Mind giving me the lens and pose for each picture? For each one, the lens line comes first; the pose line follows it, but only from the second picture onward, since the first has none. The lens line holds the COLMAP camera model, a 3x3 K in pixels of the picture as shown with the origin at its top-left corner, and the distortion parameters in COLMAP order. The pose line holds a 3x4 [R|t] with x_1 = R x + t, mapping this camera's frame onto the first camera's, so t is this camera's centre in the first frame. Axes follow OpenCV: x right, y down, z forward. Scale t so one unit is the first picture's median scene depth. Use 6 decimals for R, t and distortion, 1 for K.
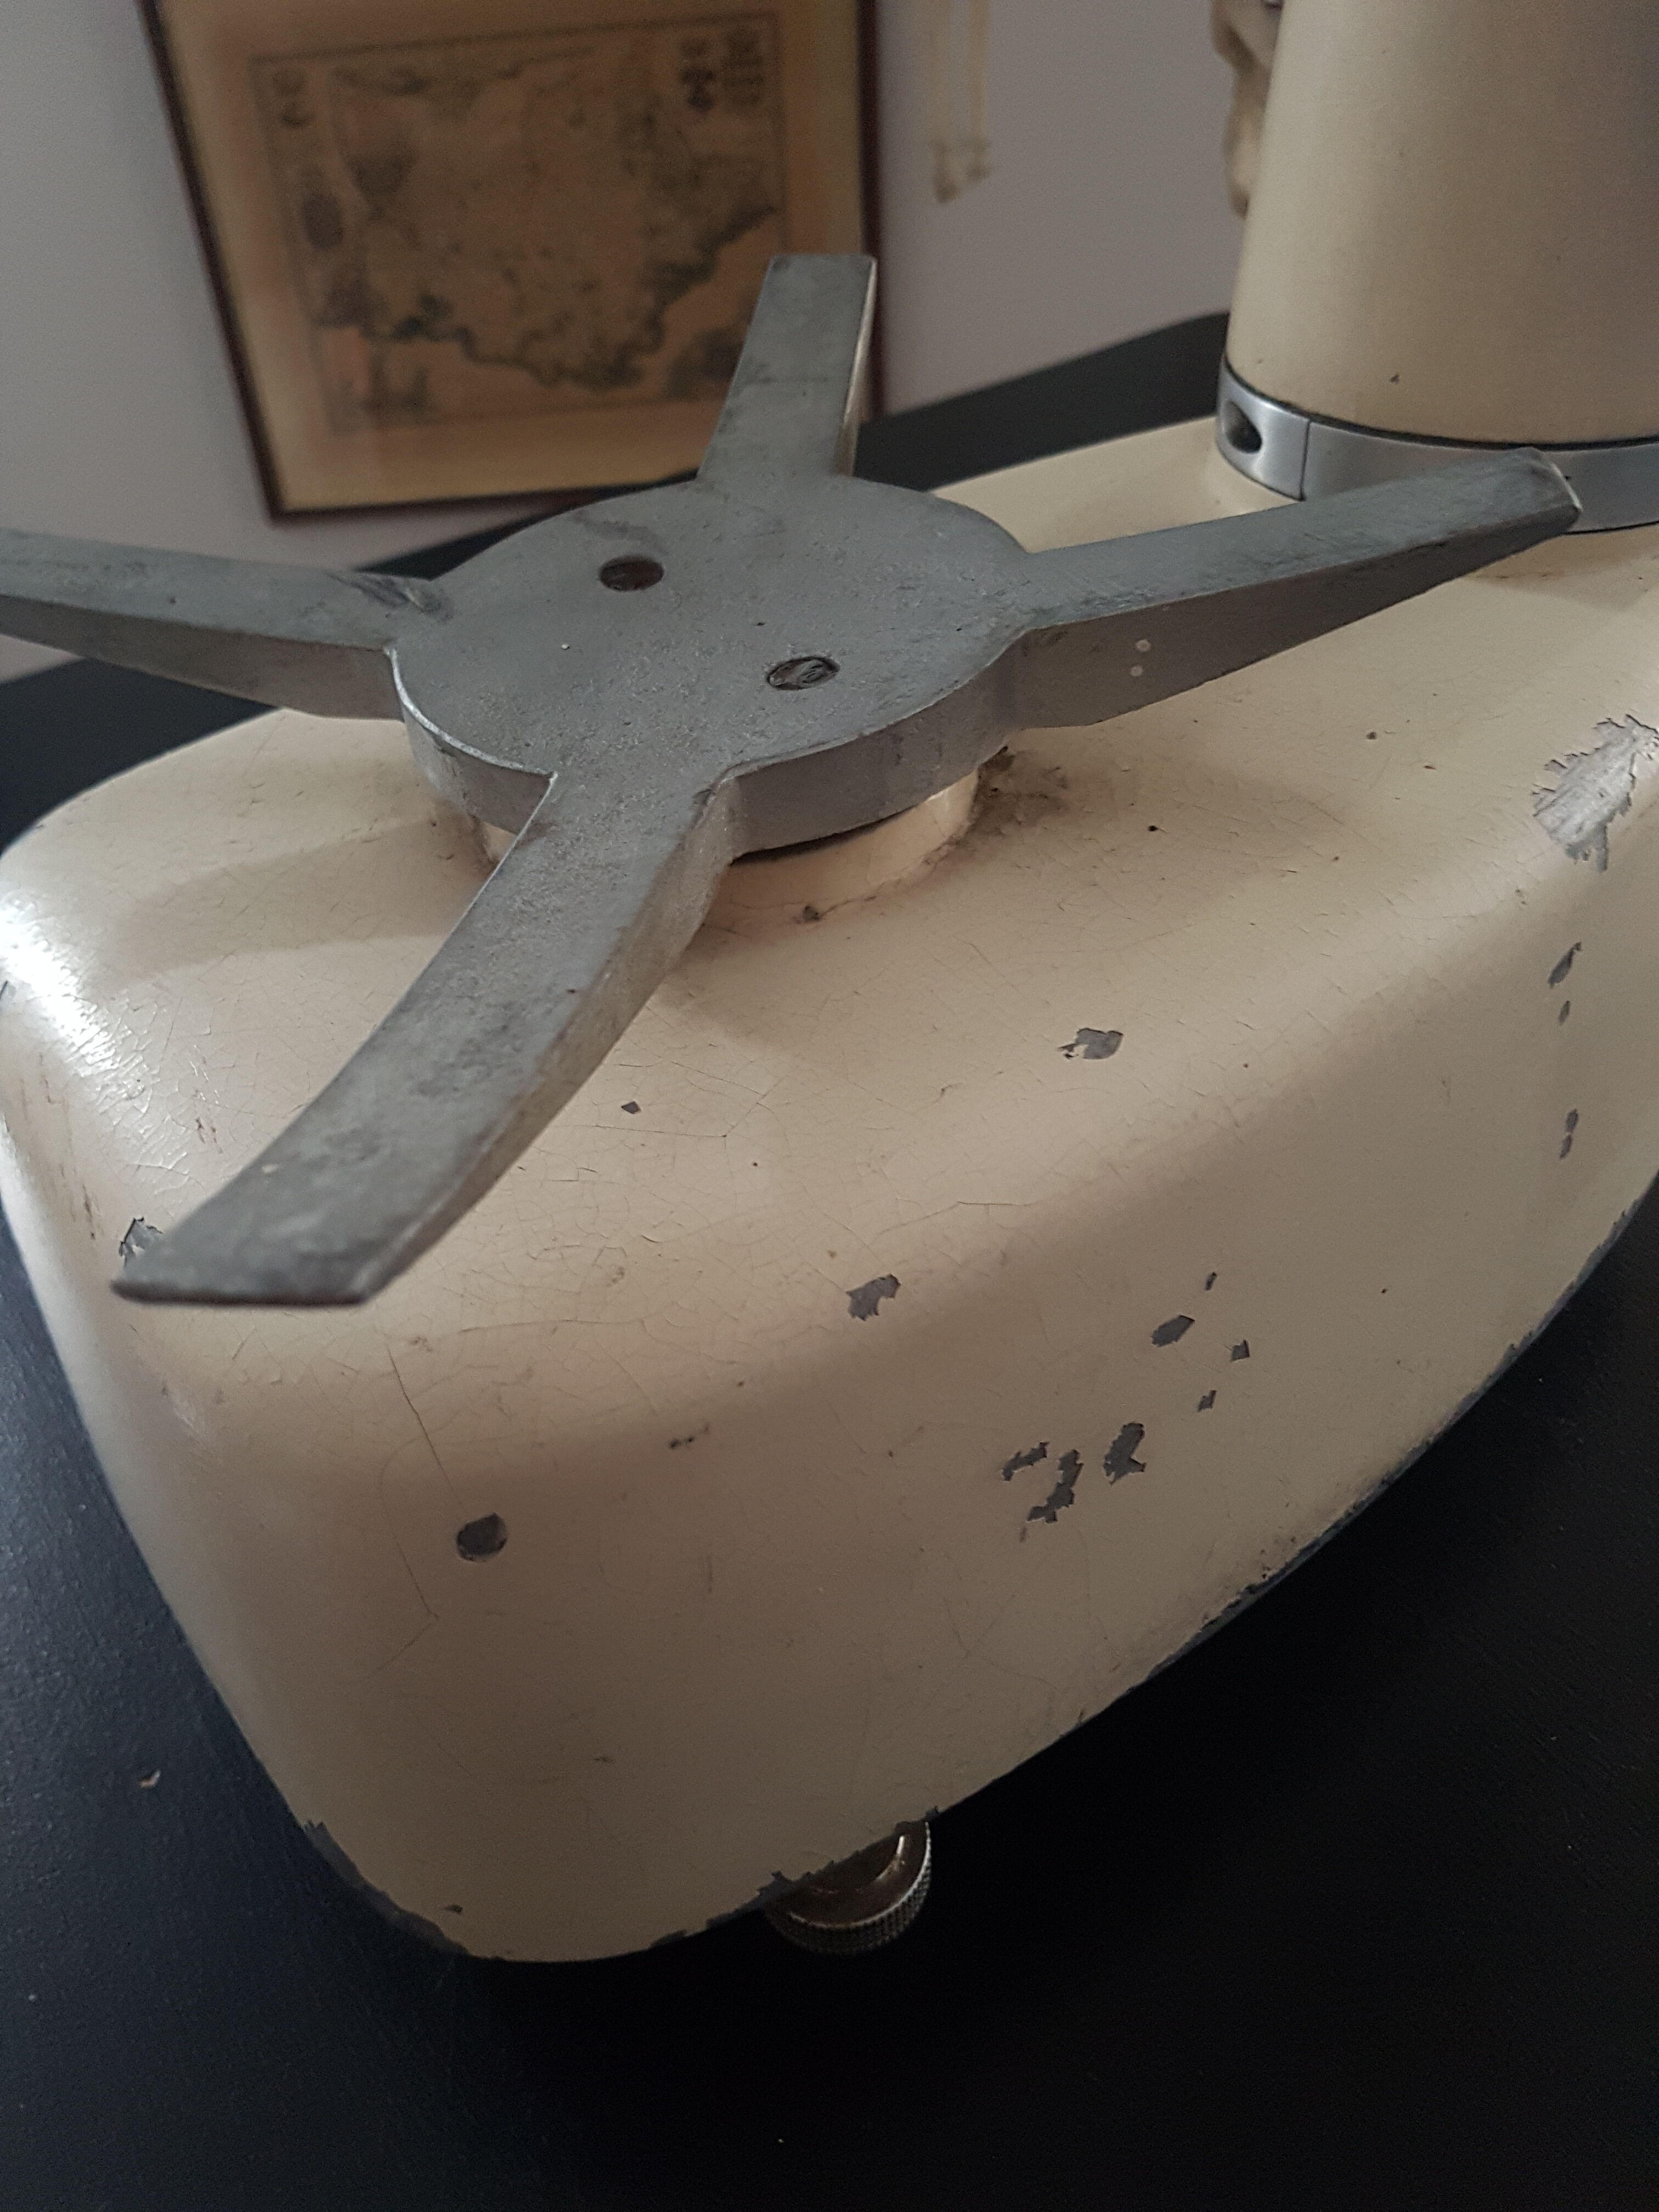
lens RADIAL K [[1674.3, 0, 819.1], [0, 1674.3, 1126.5], [0, 0, 1]] dist [0.013806, -0.014496]
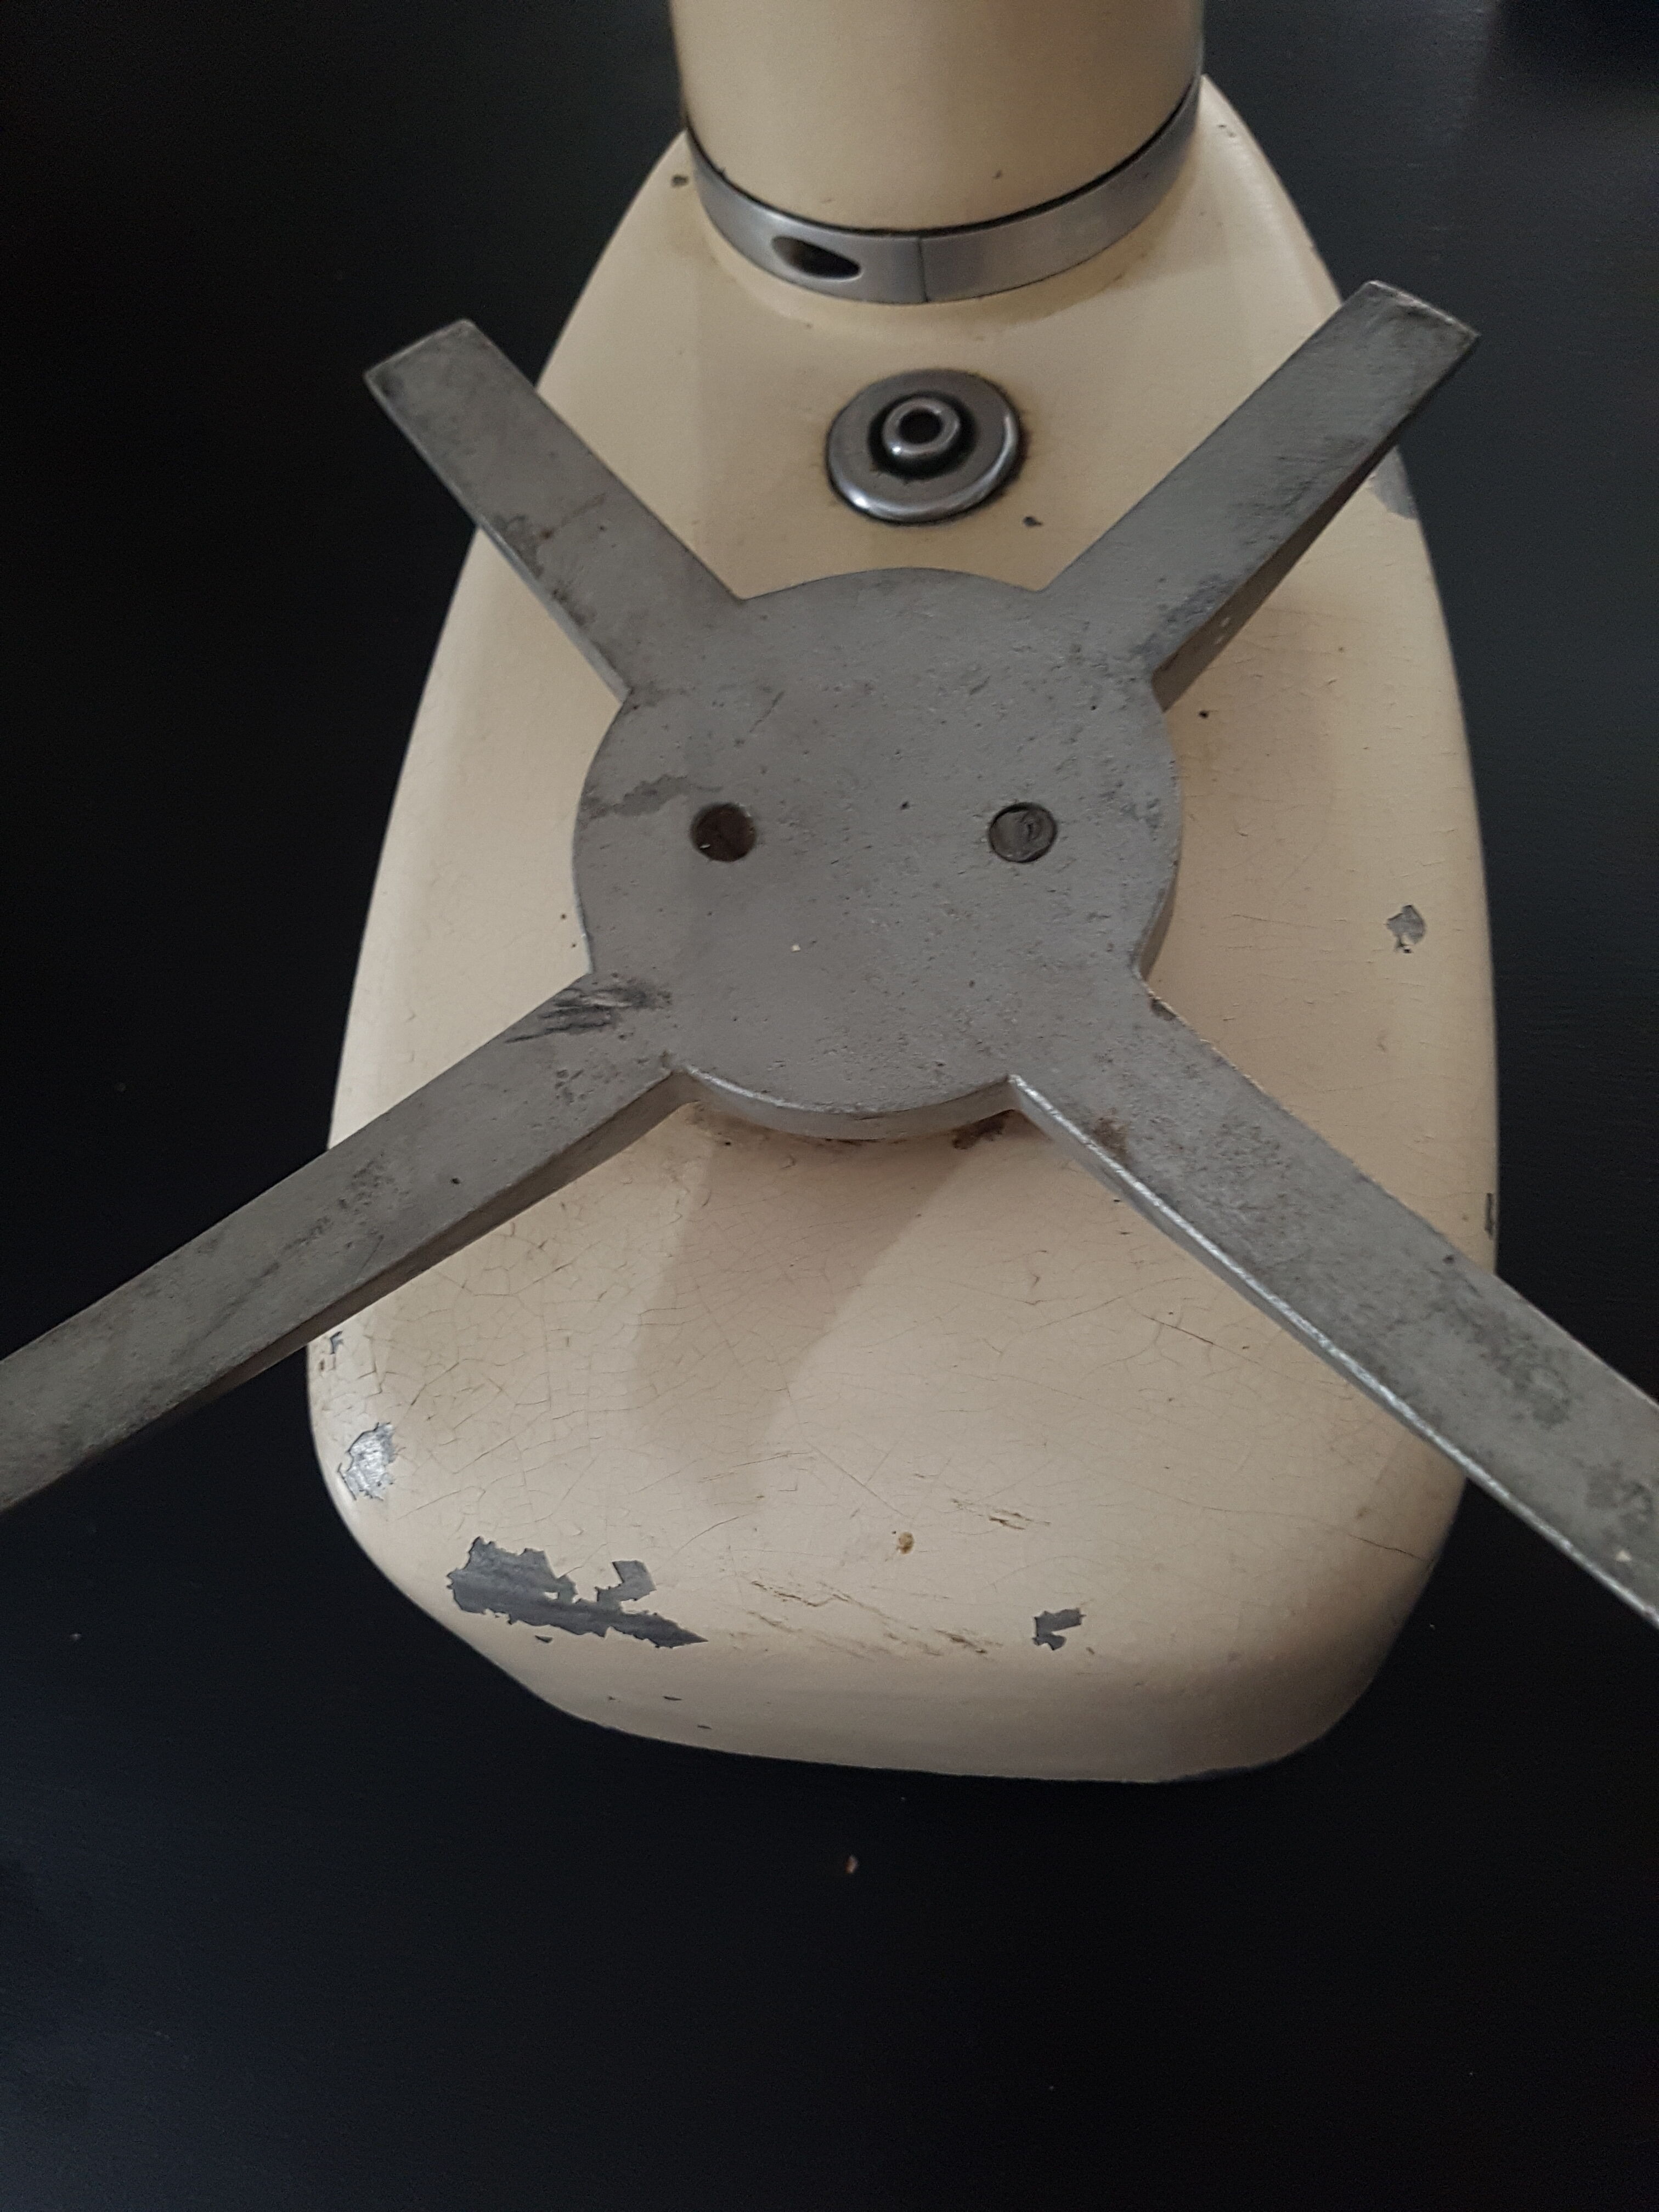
lens RADIAL K [[1674.3, 0, 826.8], [0, 1674.3, 1085.4], [0, 0, 1]] dist [0.013806, -0.014496]
pose [[0.688122, -0.686072, 0.236205, -0.482248], [0.590442, 0.718661, 0.367294, -0.649561], [-0.421742, -0.113278, 0.899612, 0.066481]]
